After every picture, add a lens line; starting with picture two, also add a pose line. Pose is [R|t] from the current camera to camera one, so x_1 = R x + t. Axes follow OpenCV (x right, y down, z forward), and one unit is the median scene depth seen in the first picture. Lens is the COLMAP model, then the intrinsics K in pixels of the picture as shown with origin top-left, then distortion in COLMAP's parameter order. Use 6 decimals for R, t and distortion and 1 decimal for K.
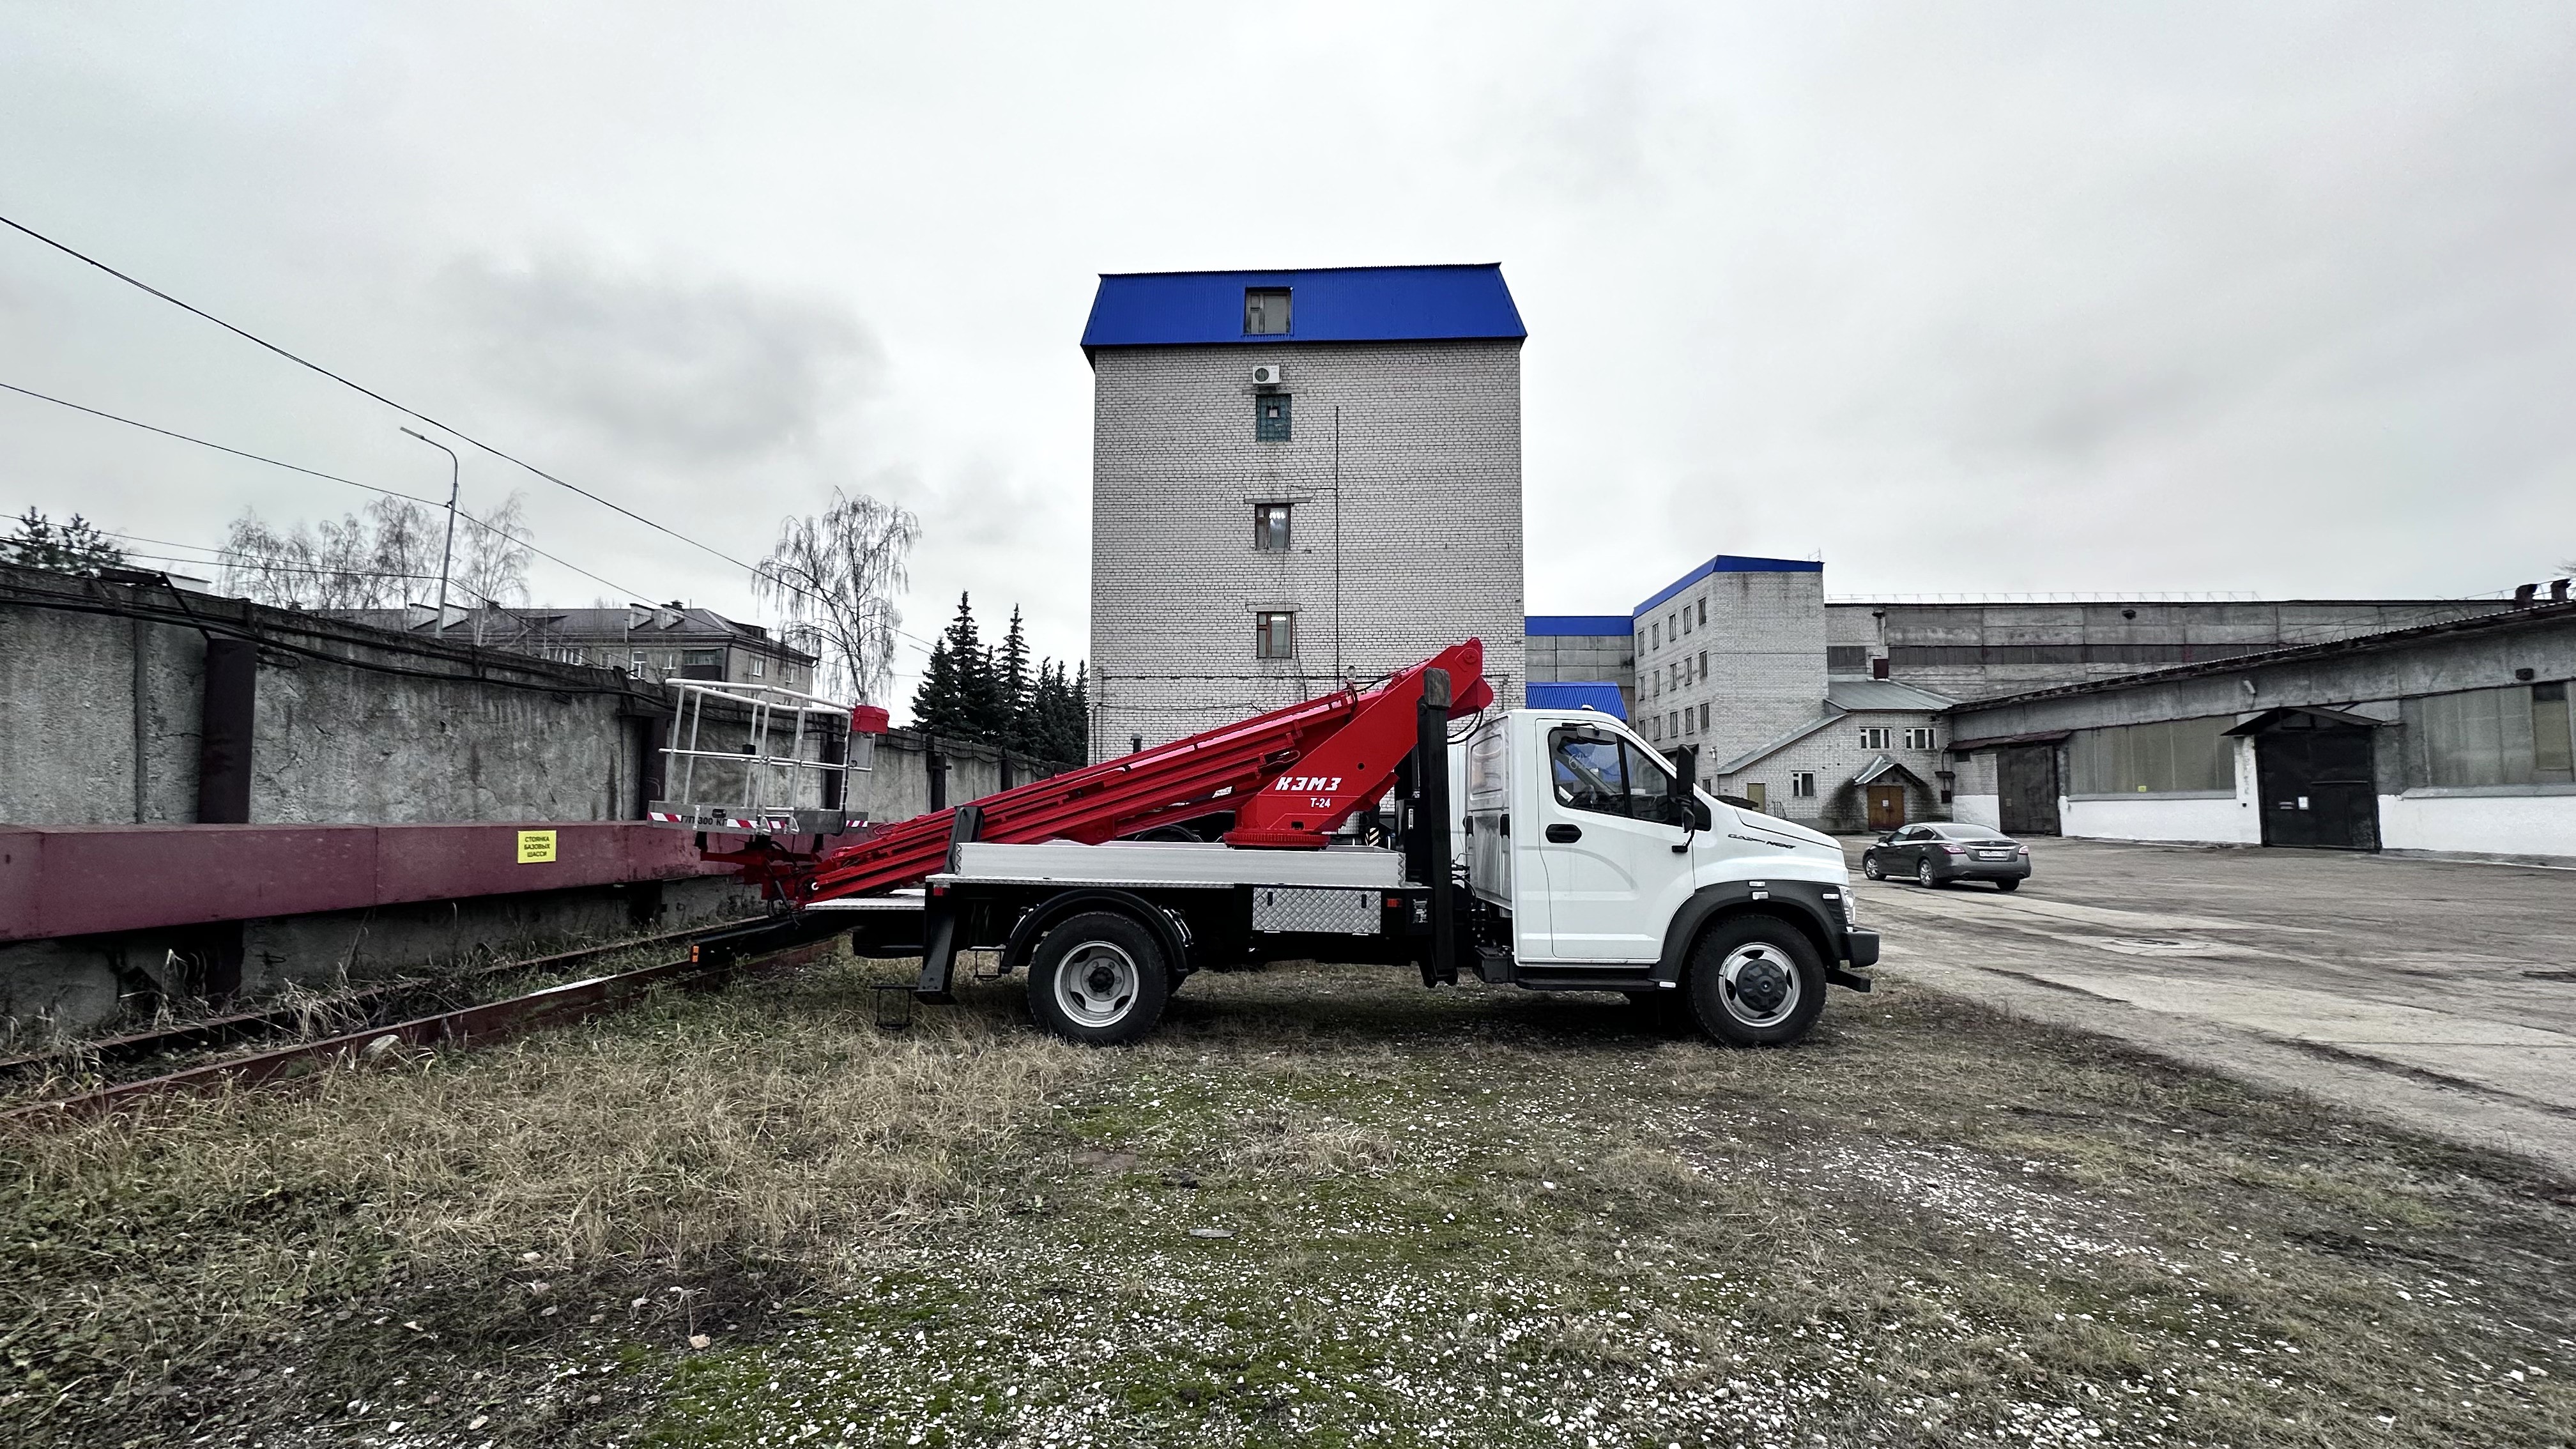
lens RADIAL K [[1008.5, 0, 1288.0], [0, 1008.5, 724.5], [0, 0, 1]] dist [0.001806, 0.000020]
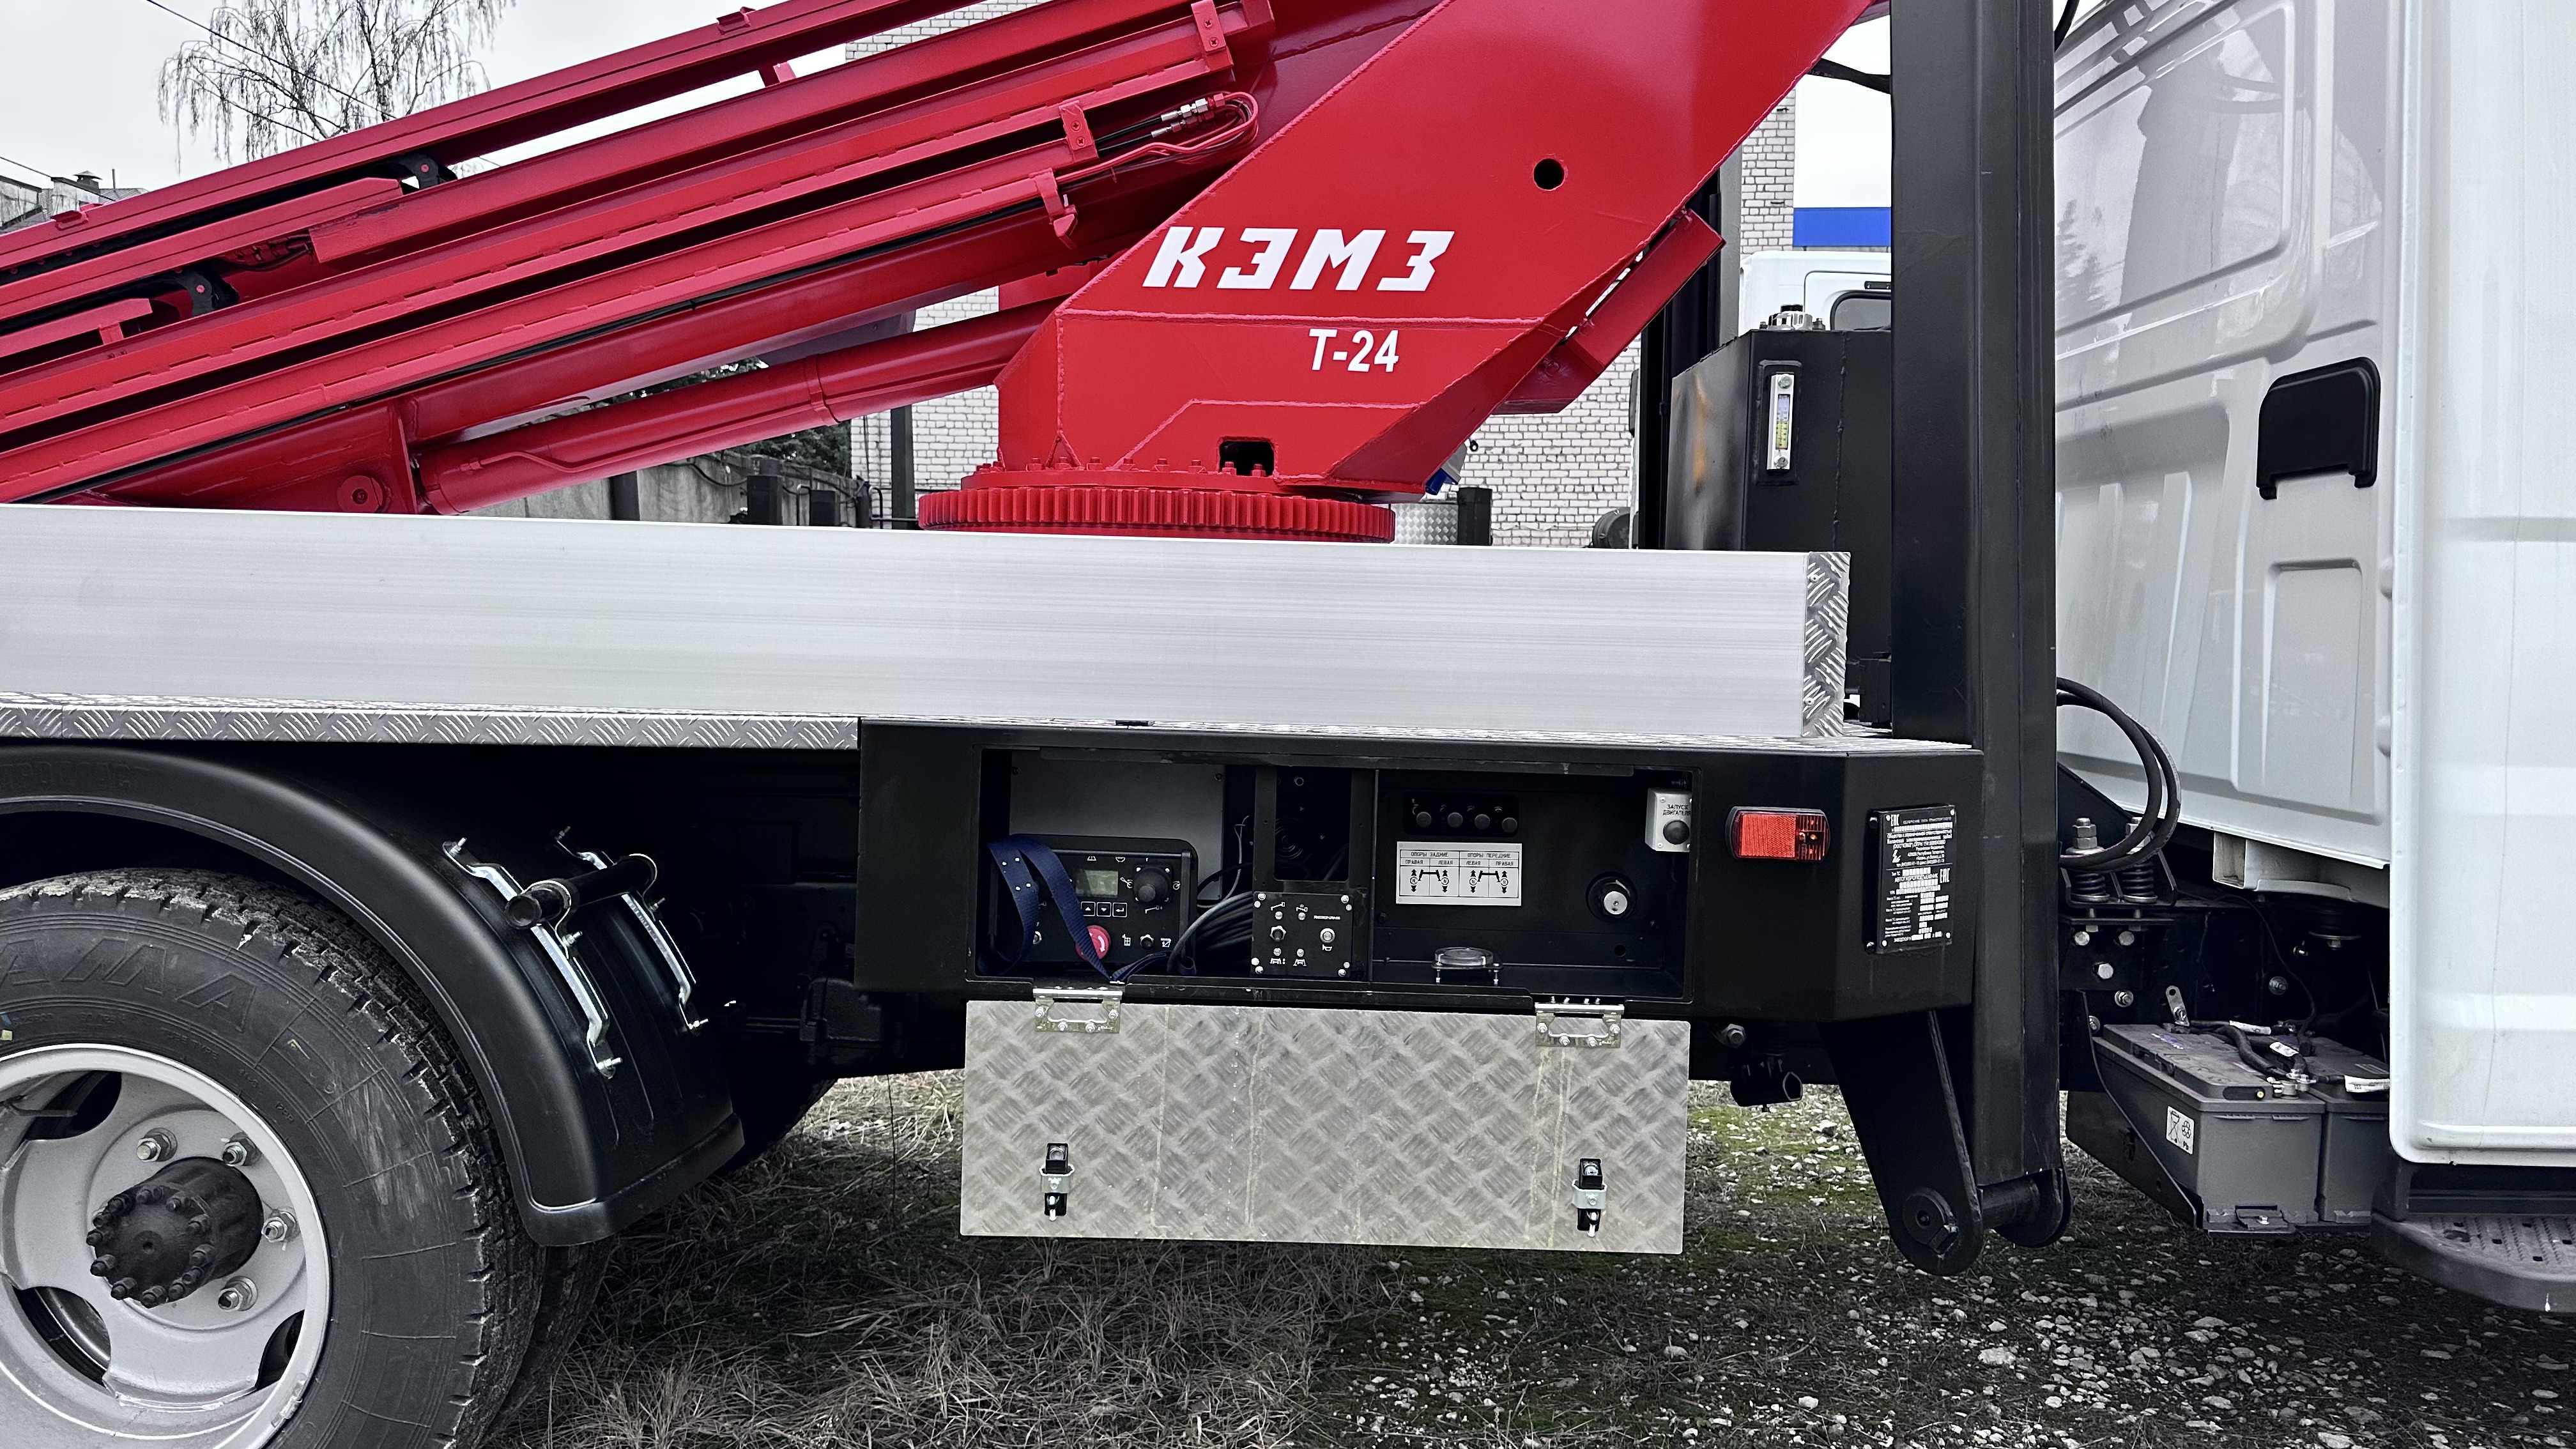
lens RADIAL K [[1767.0, 0, 1321.4], [0, 1767.0, 673.0], [0, 0, 1]] dist [0.115683, -0.163391]
pose [[0.999777, 0.003128, 0.020892, 0.017772], [-0.005792, 0.991668, 0.128687, 0.098503], [-0.020315, -0.128780, 0.991465, 0.629979]]
